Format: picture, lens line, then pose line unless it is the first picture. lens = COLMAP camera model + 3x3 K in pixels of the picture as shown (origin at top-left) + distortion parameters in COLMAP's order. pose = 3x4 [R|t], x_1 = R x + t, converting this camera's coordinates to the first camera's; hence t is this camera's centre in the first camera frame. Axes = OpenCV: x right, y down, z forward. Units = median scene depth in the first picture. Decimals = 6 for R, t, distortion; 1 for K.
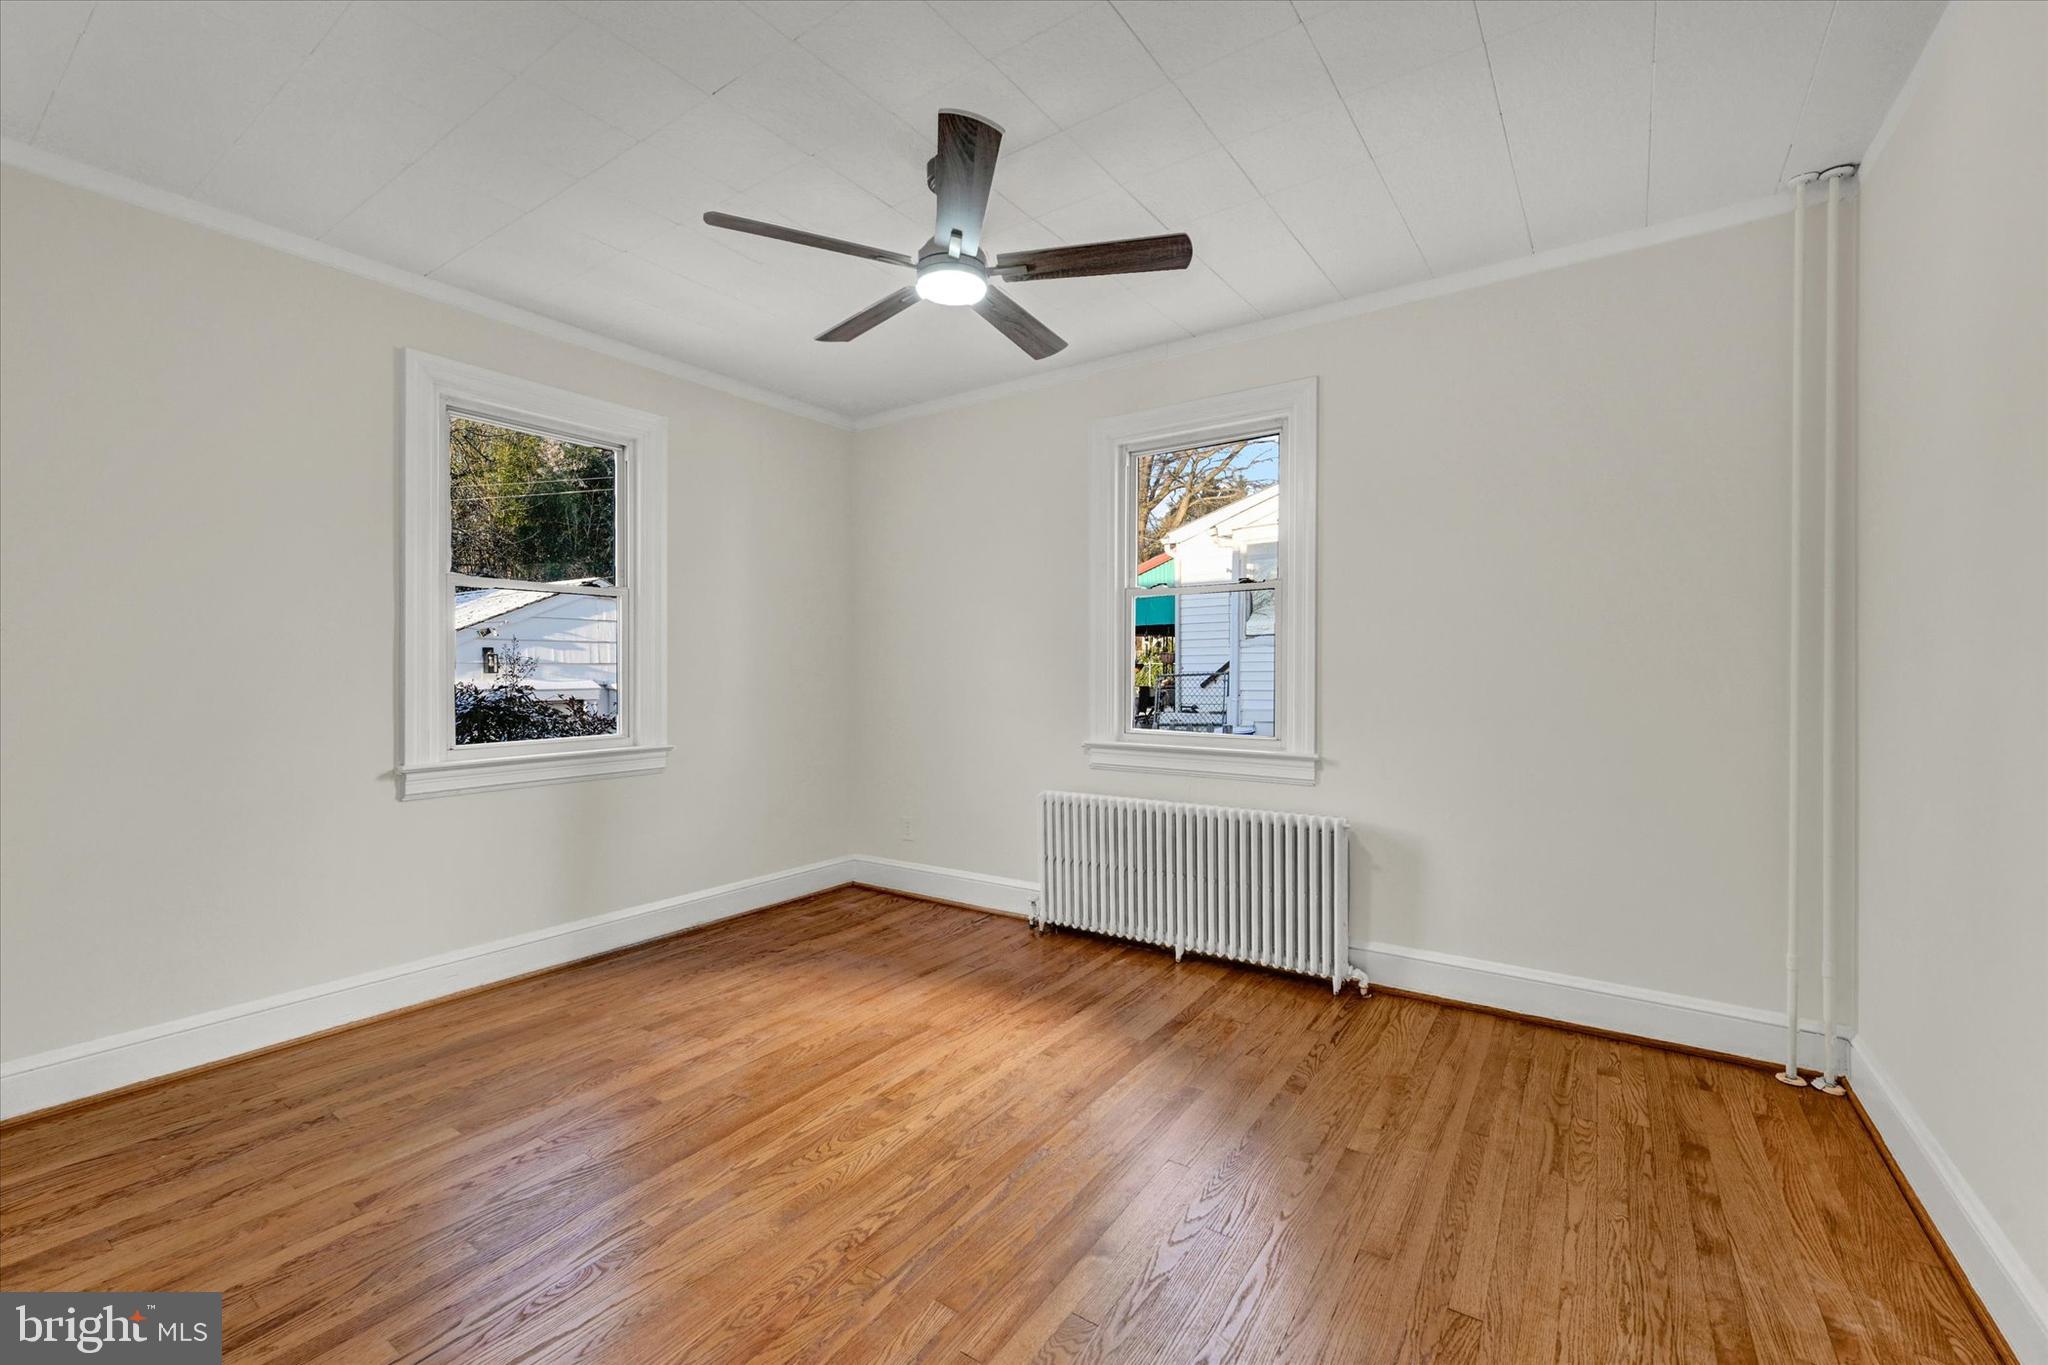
lens RADIAL K [[835.0, 0, 1027.7], [0, 835.0, 684.0], [0, 0, 1]] dist [0.000912, 0.000230]
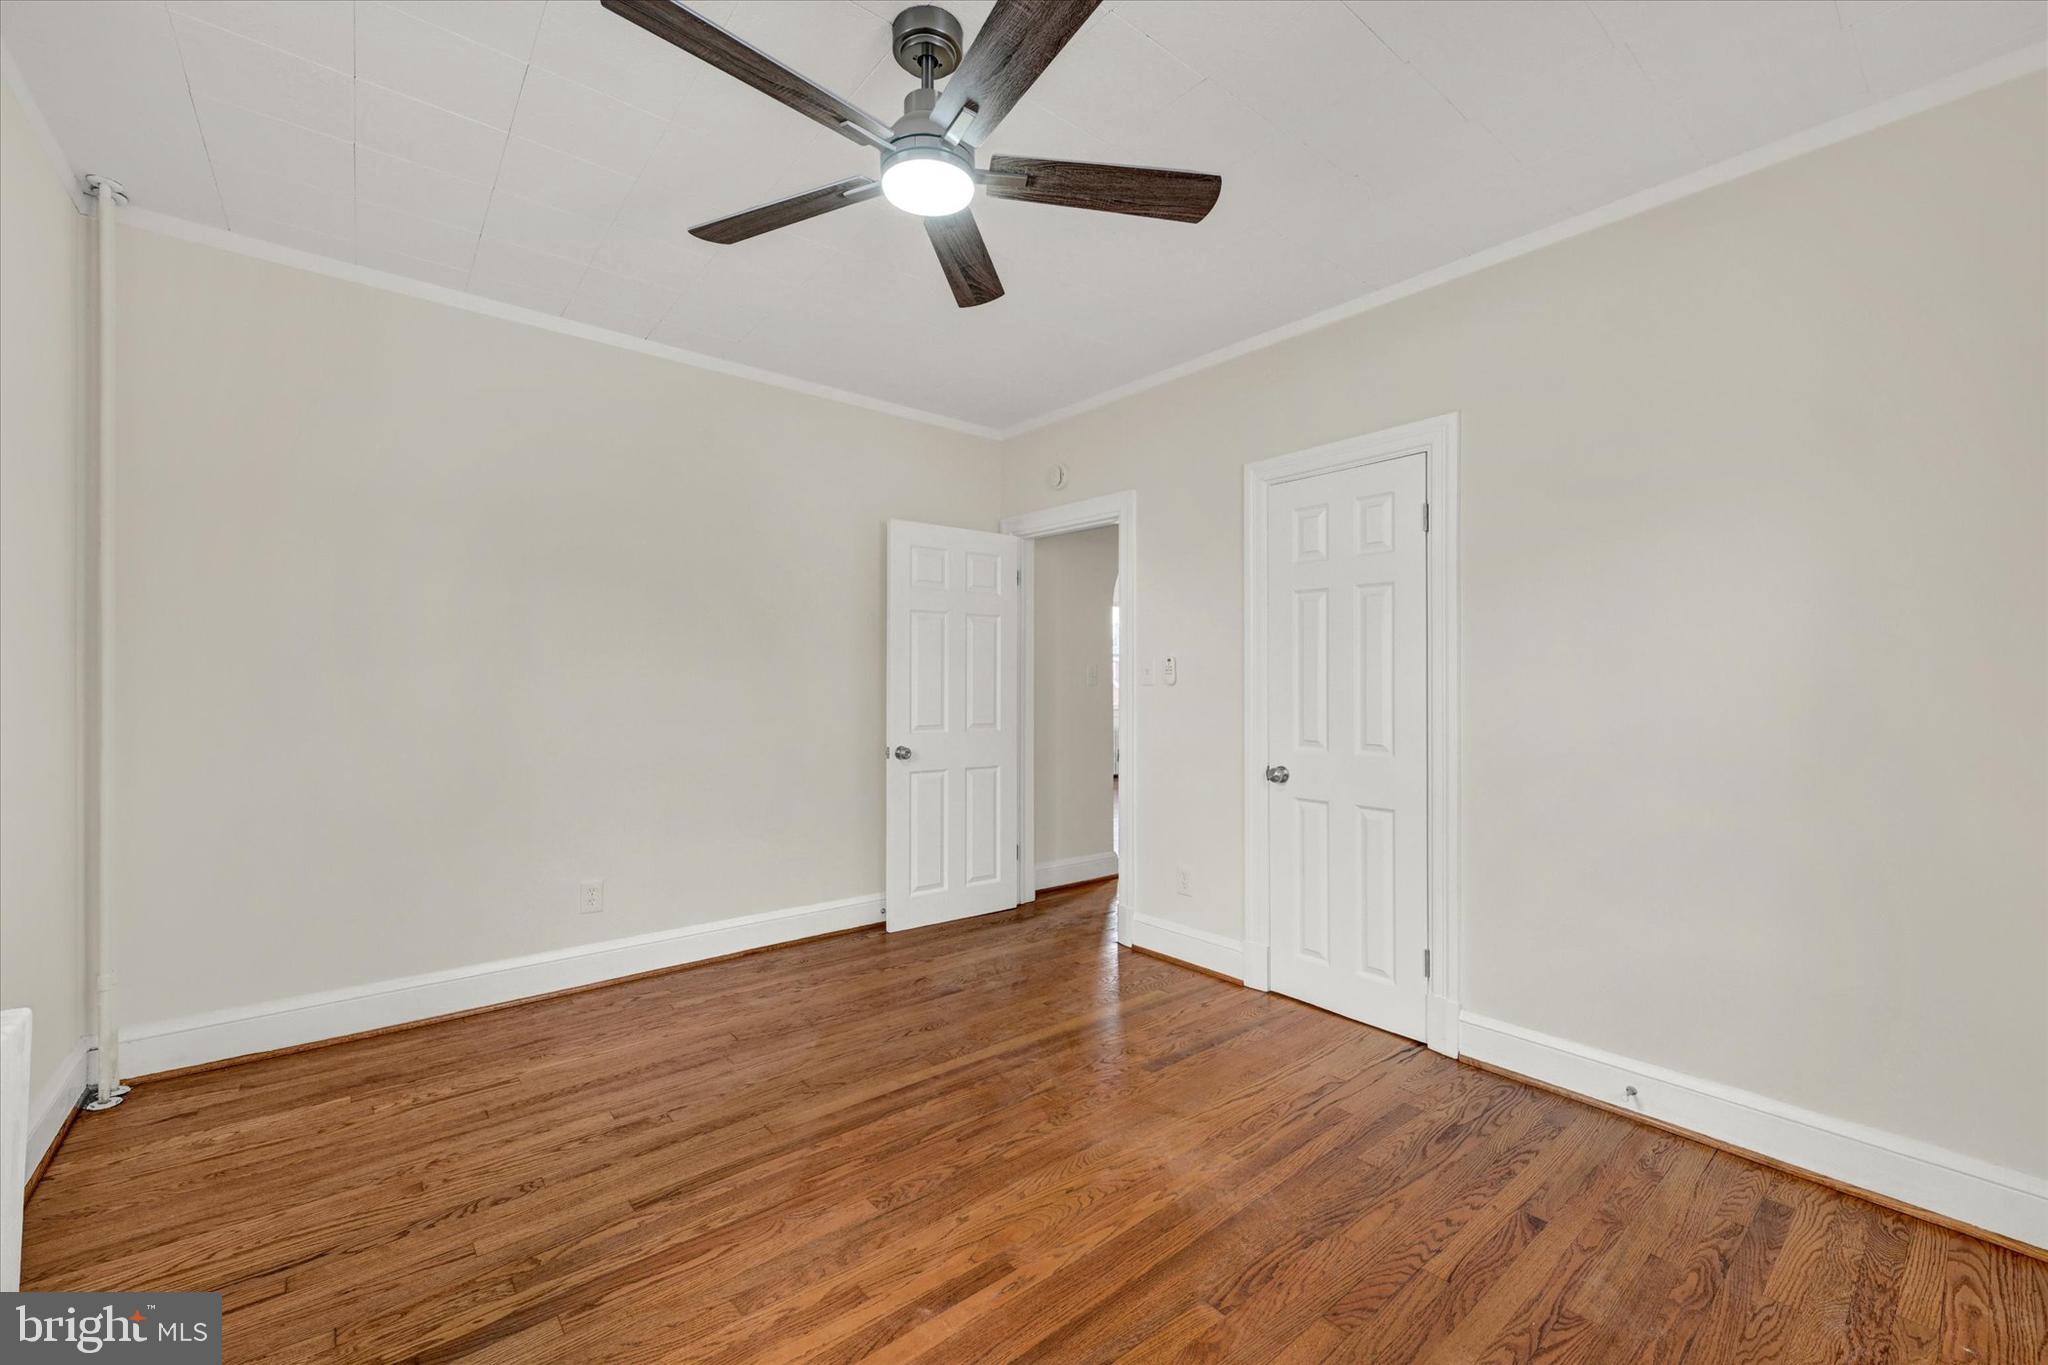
lens RADIAL K [[835.0, 0, 1022.3], [0, 835.0, 673.4], [0, 0, 1]] dist [0.000912, 0.000230]
pose [[-0.960019, -0.001498, 0.279932, -0.426145], [0.000007, 0.999986, 0.005374, -0.031244], [-0.279936, 0.005161, -0.960005, 1.865592]]
